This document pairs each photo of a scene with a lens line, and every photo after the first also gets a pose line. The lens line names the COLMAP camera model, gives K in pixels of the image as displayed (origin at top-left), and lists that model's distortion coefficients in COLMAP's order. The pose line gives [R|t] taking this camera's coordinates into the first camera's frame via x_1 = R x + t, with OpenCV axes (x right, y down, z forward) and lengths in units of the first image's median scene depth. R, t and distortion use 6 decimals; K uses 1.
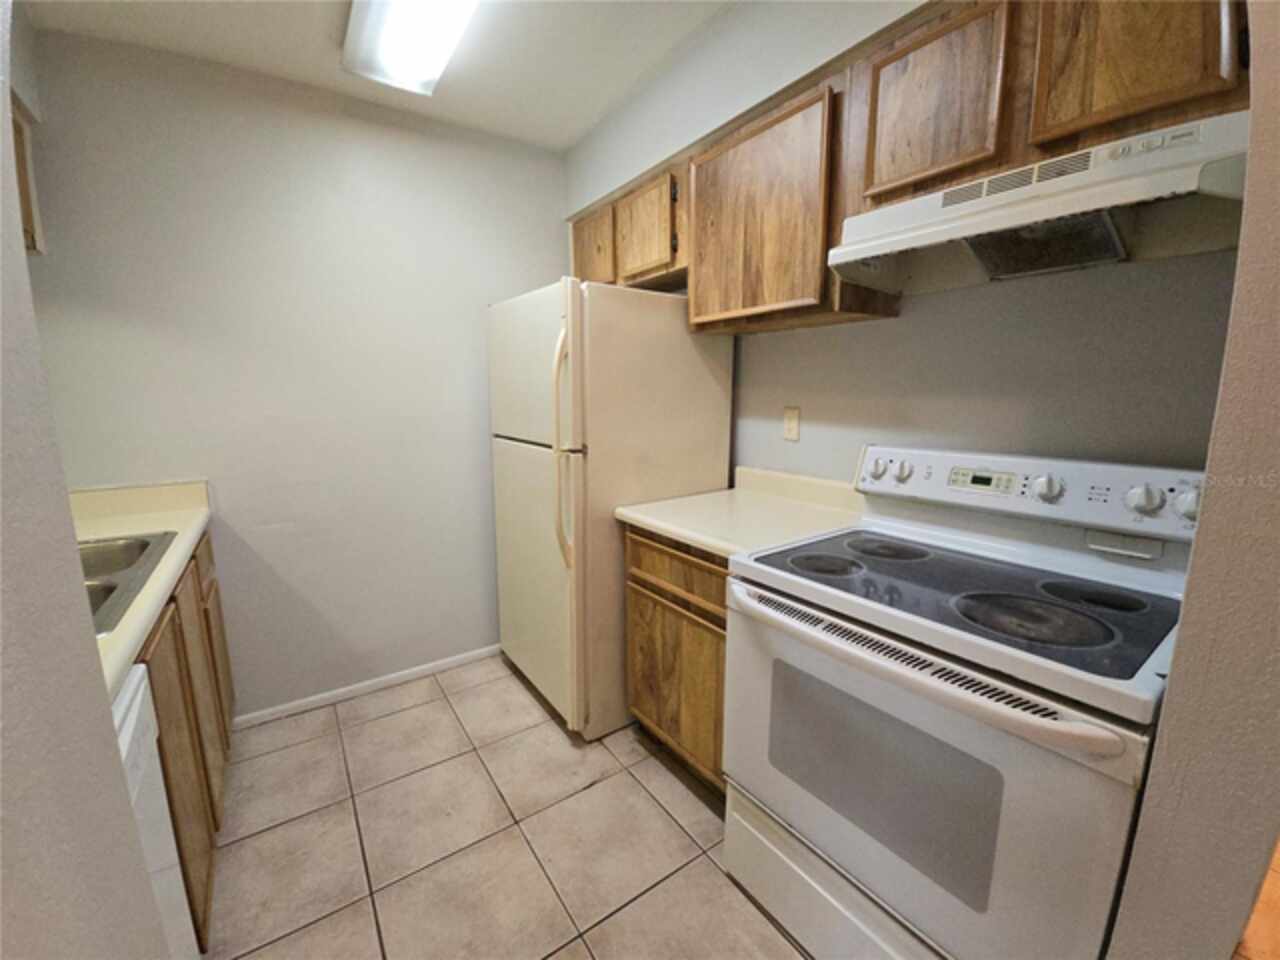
lens RADIAL K [[523.0, 0, 635.5], [0, 523.0, 478.8], [0, 0, 1]] dist [0.002170, -0.002961]
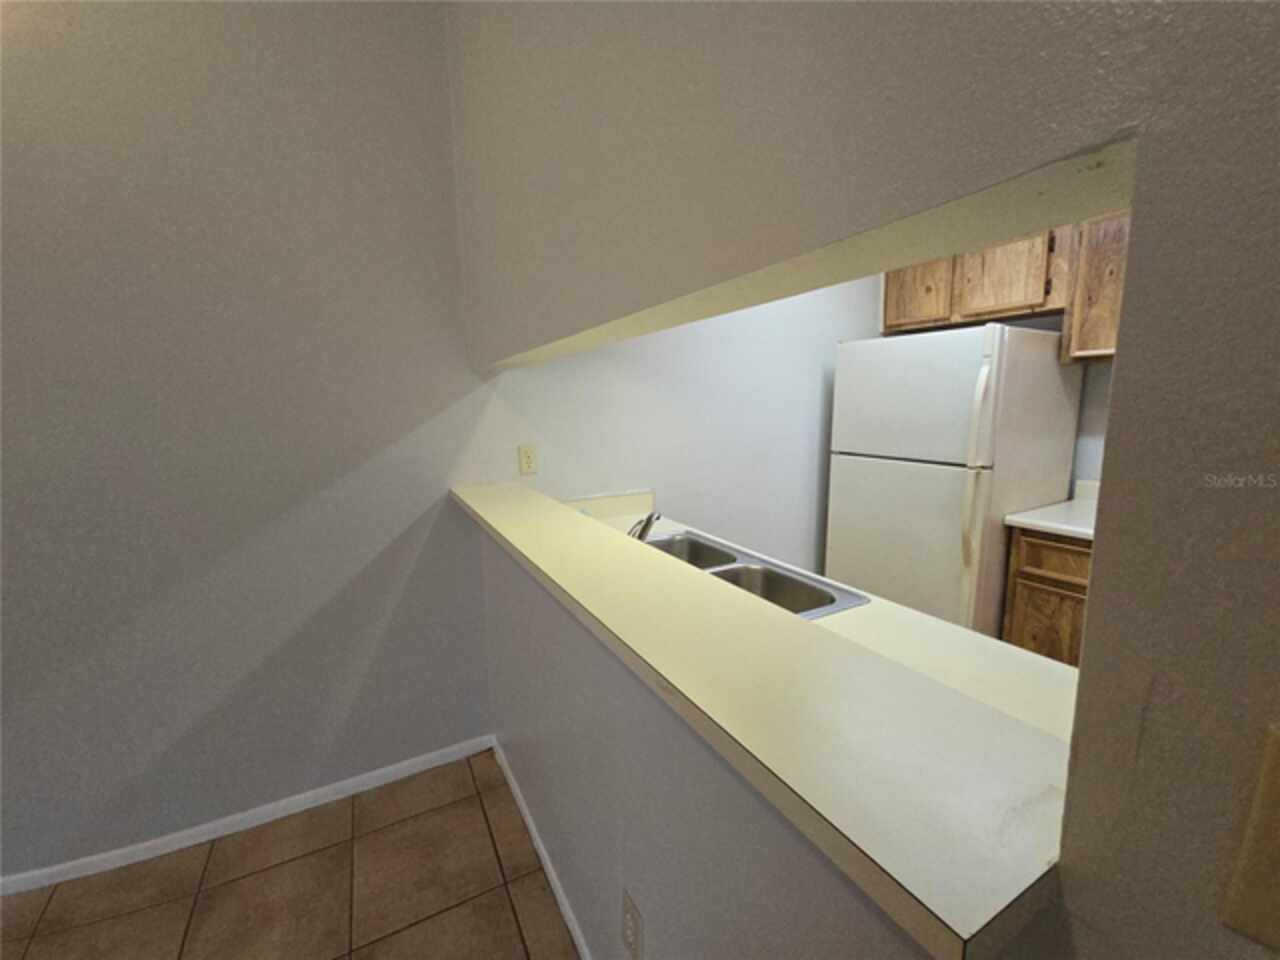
lens RADIAL K [[523.0, 0, 647.6], [0, 523.0, 479.3], [0, 0, 1]] dist [0.002170, -0.002961]
pose [[0.992641, 0.000152, -0.121097, -0.820409], [-0.002987, 0.999726, -0.023226, 0.004433], [0.121061, 0.023416, 0.992369, -0.301969]]
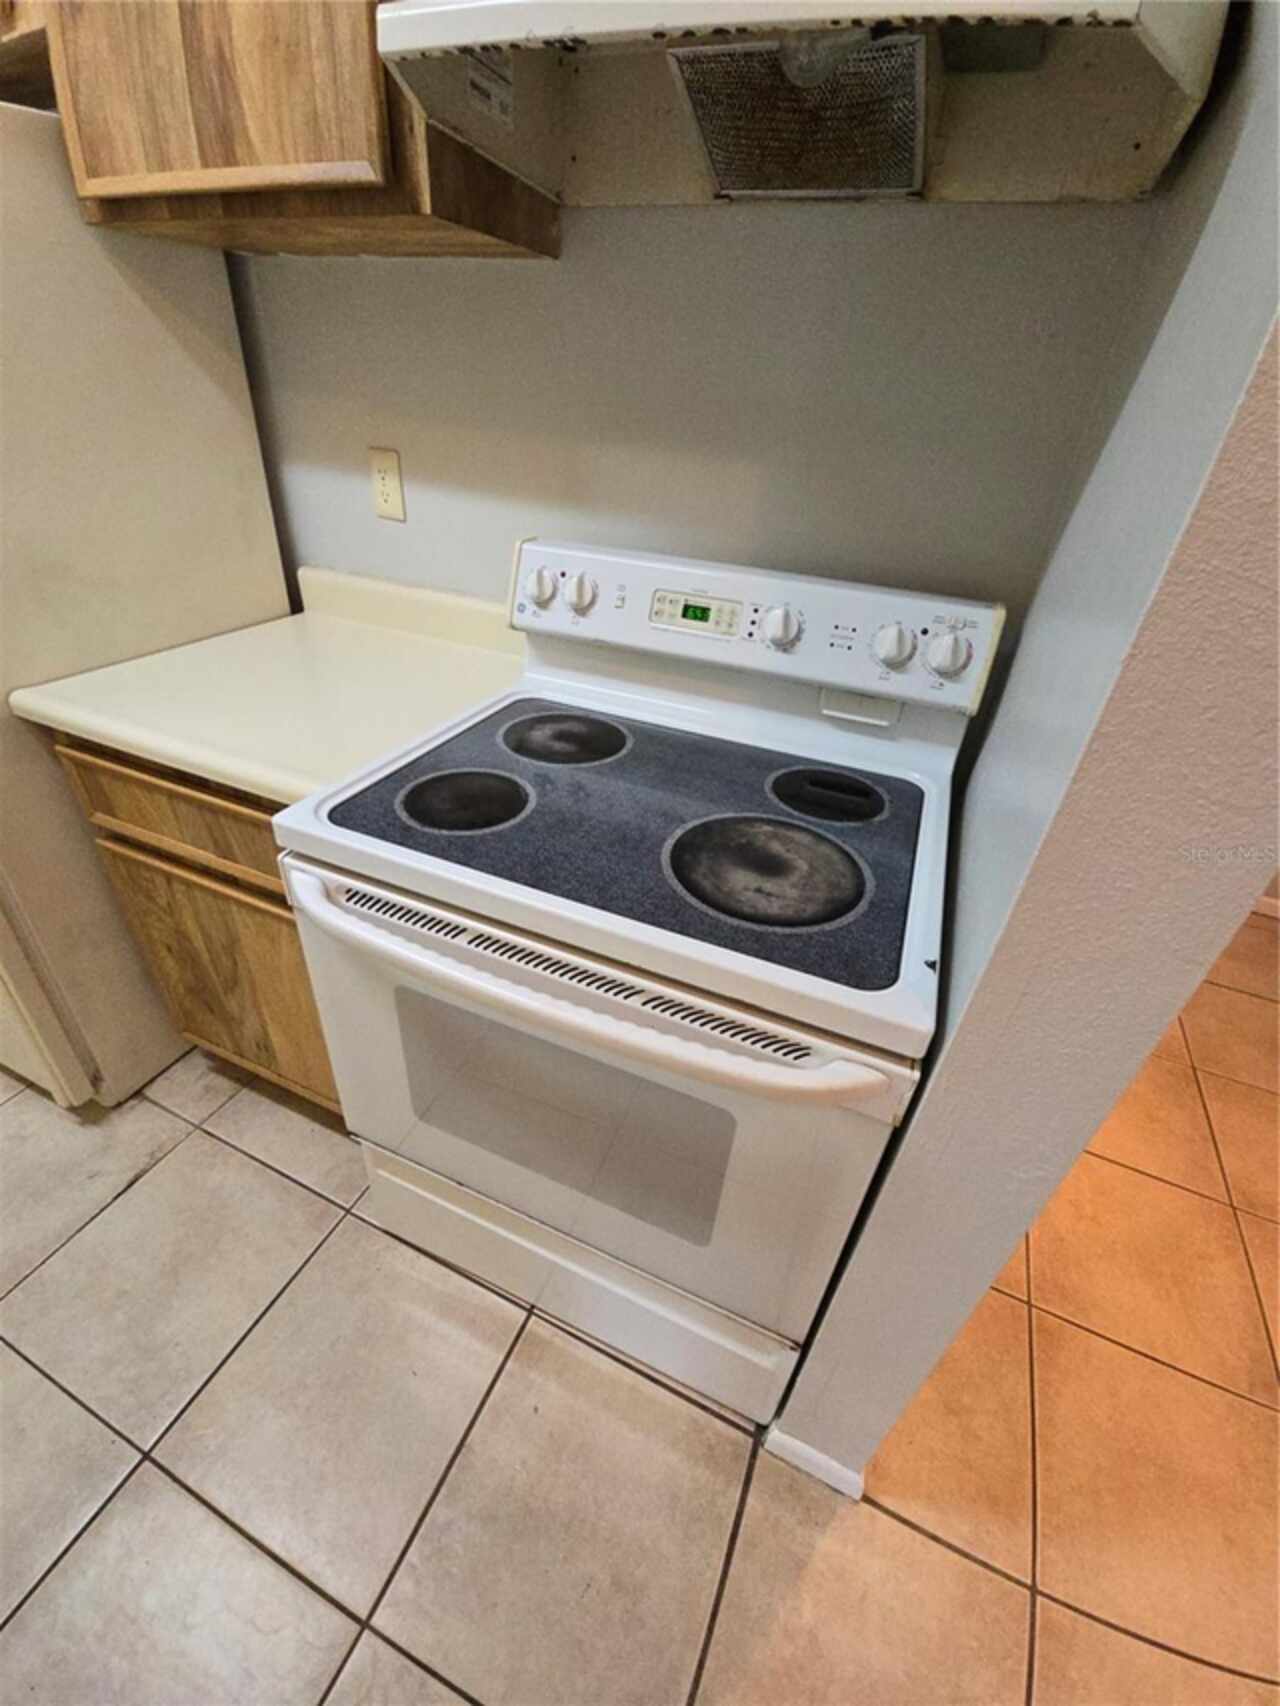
lens RADIAL K [[697.0, 0, 641.7], [0, 697.0, 852.7], [0, 0, 1]] dist [0.002170, -0.002961]
pose [[0.851609, -0.228681, 0.471664, 0.130383], [0.014361, 0.909659, 0.415107, -0.071081], [-0.523981, -0.346735, 0.777958, 0.251747]]
